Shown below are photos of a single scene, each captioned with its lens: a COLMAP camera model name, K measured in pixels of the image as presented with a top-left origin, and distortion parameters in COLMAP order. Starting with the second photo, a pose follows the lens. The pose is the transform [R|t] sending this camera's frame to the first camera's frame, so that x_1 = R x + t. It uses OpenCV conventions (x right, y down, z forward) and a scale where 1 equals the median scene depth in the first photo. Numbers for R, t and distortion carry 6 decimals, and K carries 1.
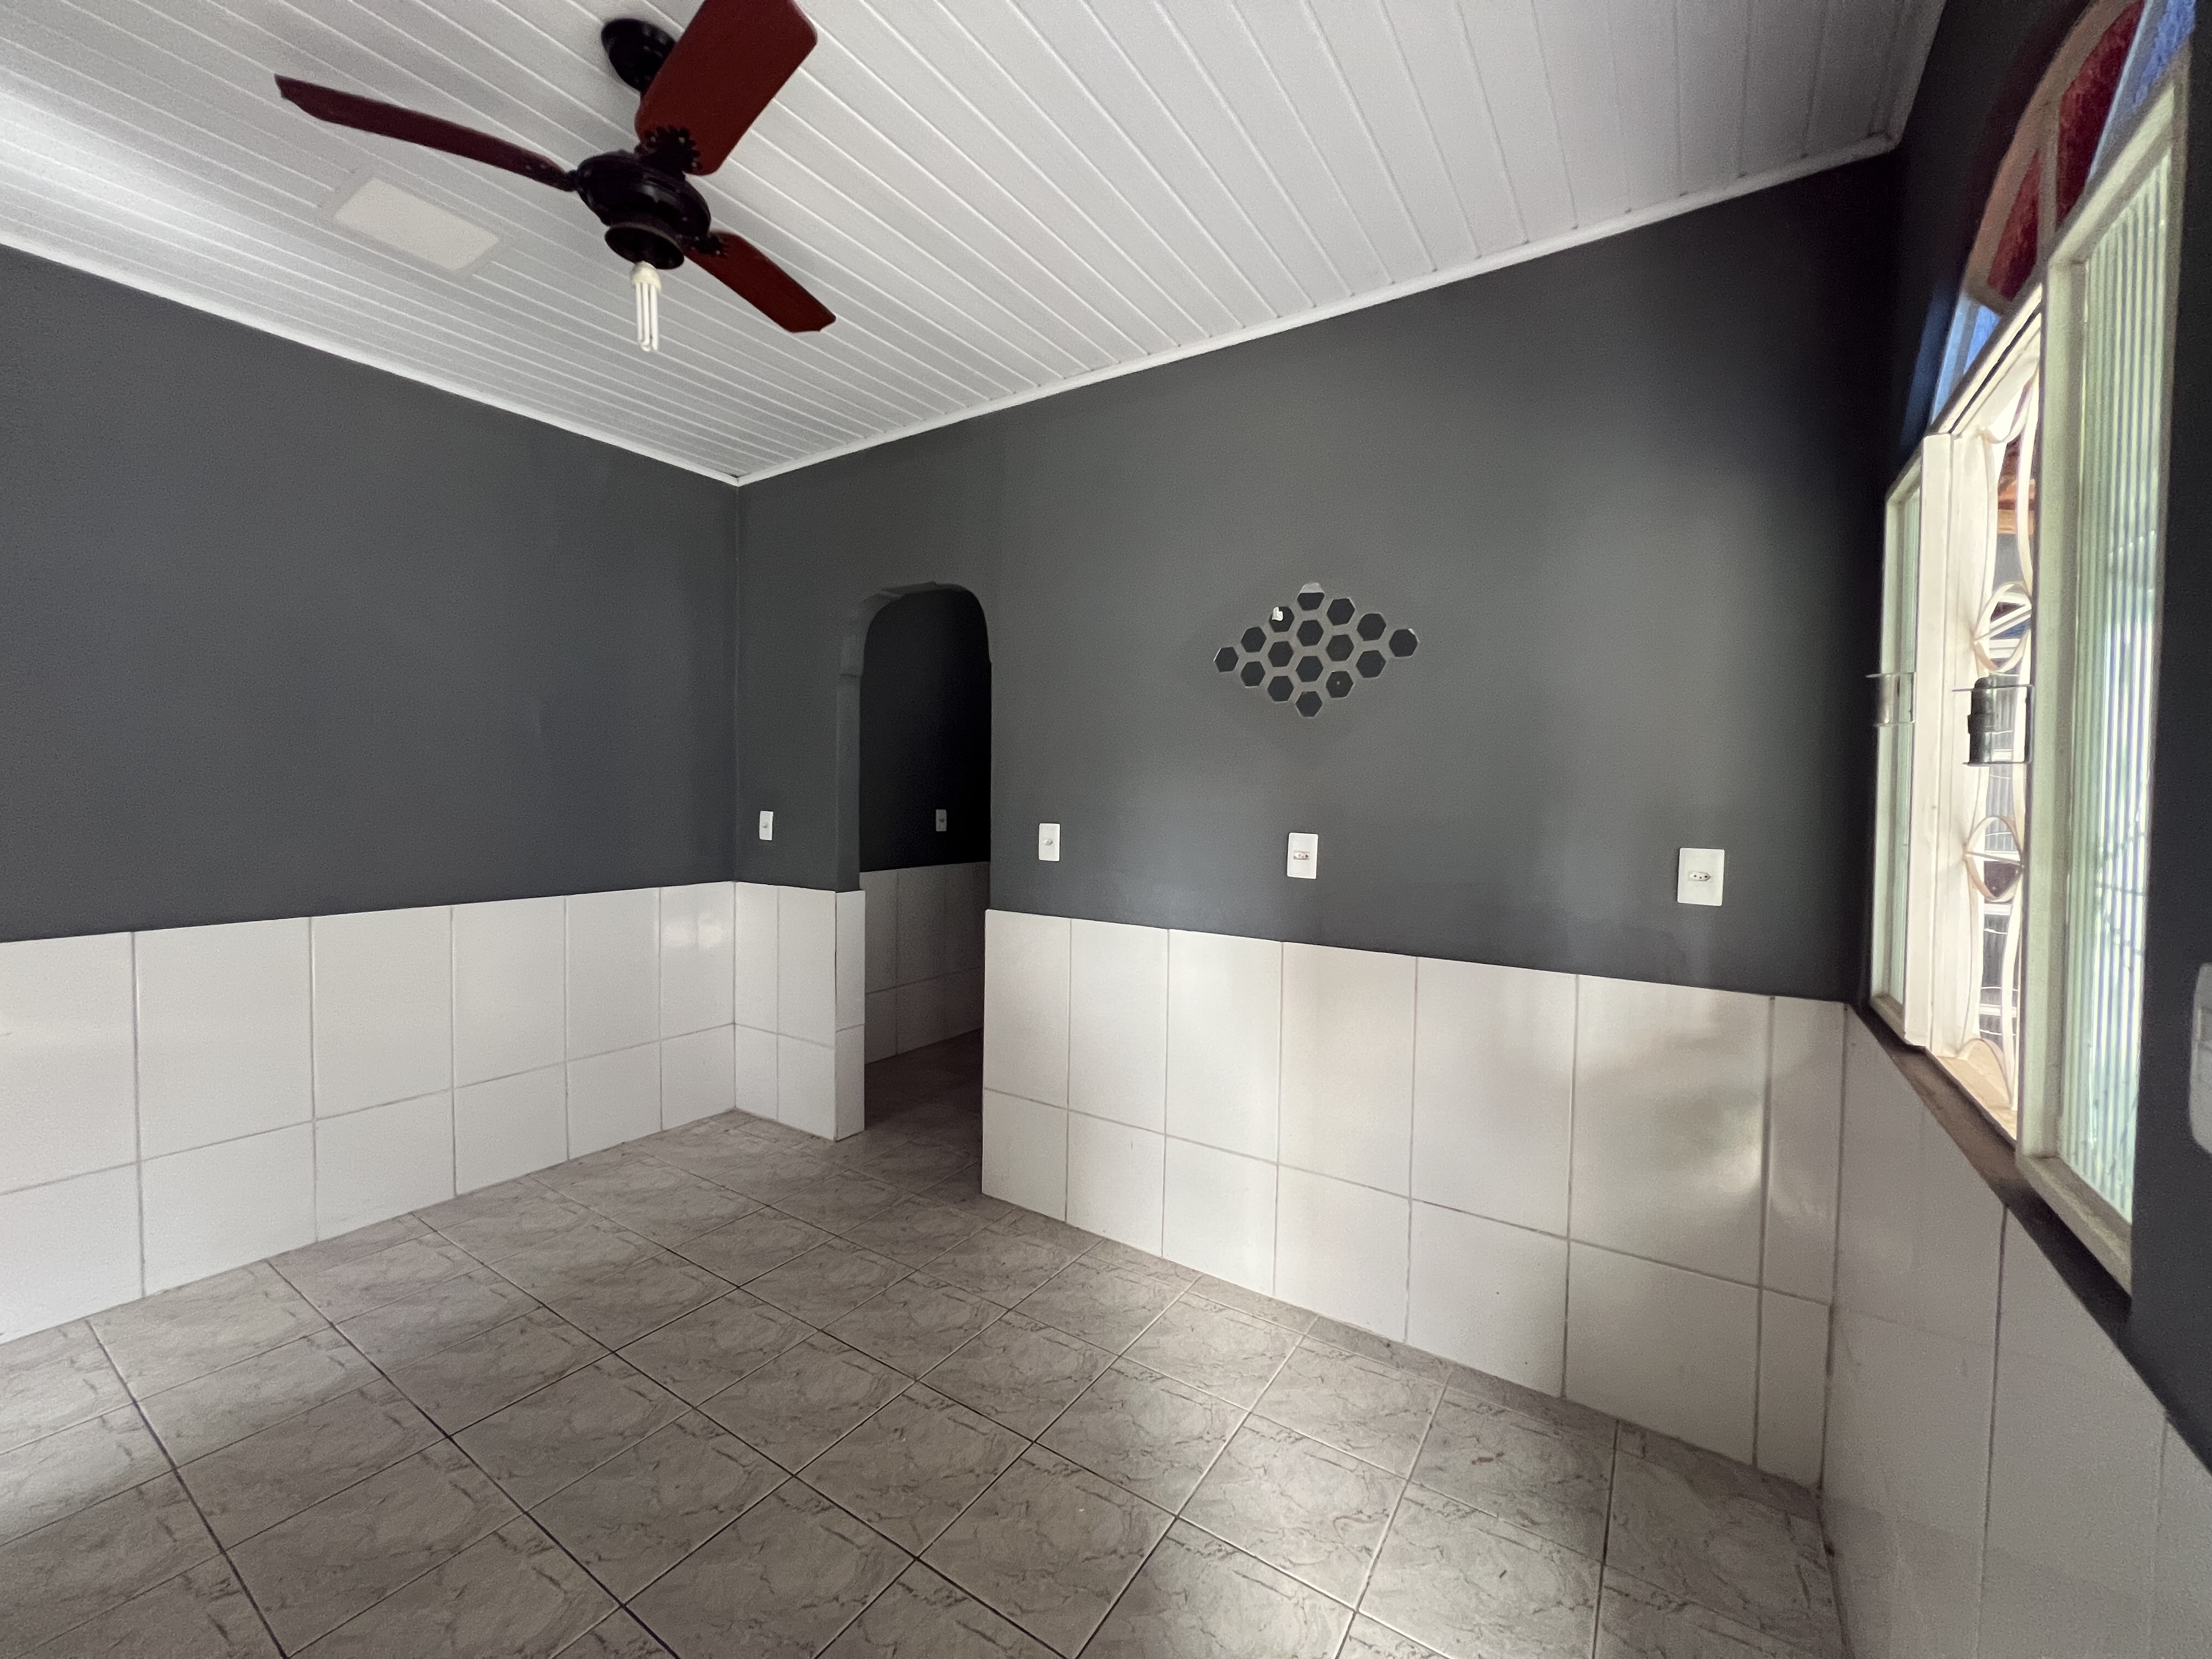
lens RADIAL K [[883.1, 0, 1106.0], [0, 883.1, 829.5], [0, 0, 1]] dist [-0.001875, 0.000215]
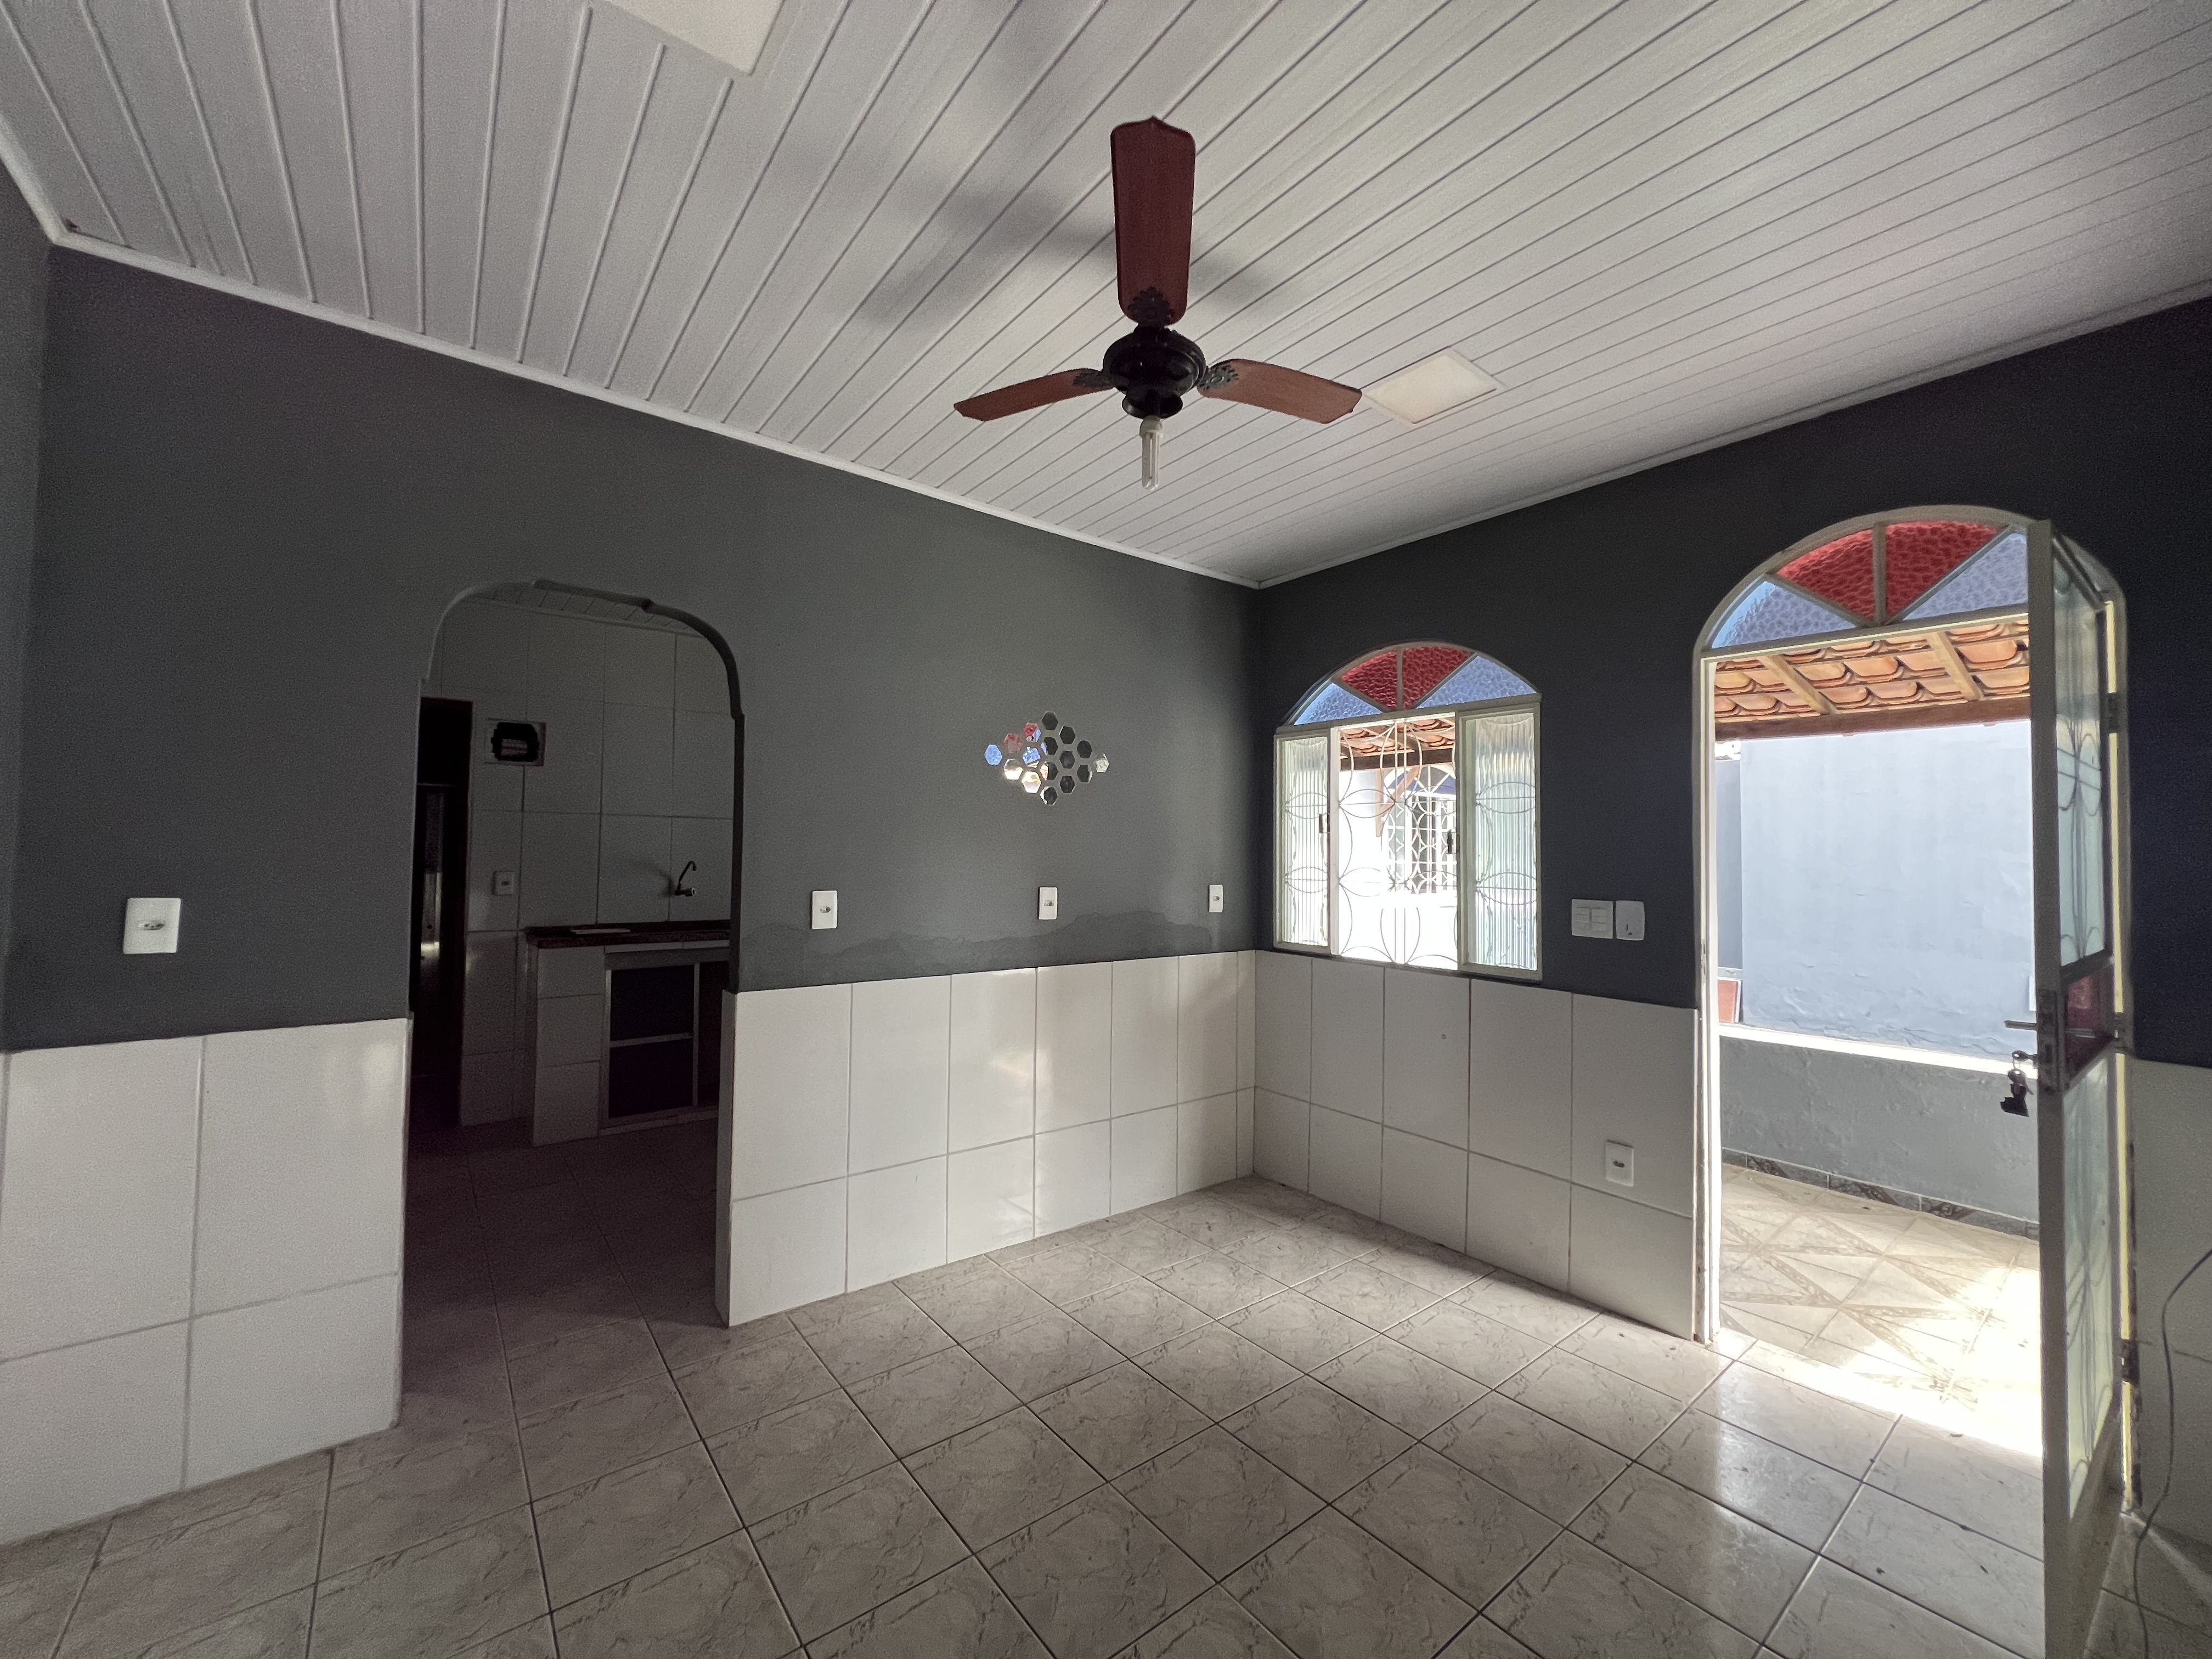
lens RADIAL K [[883.1, 0, 1106.0], [0, 883.1, 829.5], [0, 0, 1]] dist [-0.001875, 0.000215]
pose [[0.321046, 0.015730, 0.946933, -1.107461], [0.028456, 0.999250, -0.026246, -0.049742], [-0.946636, 0.035372, 0.320357, 0.477842]]
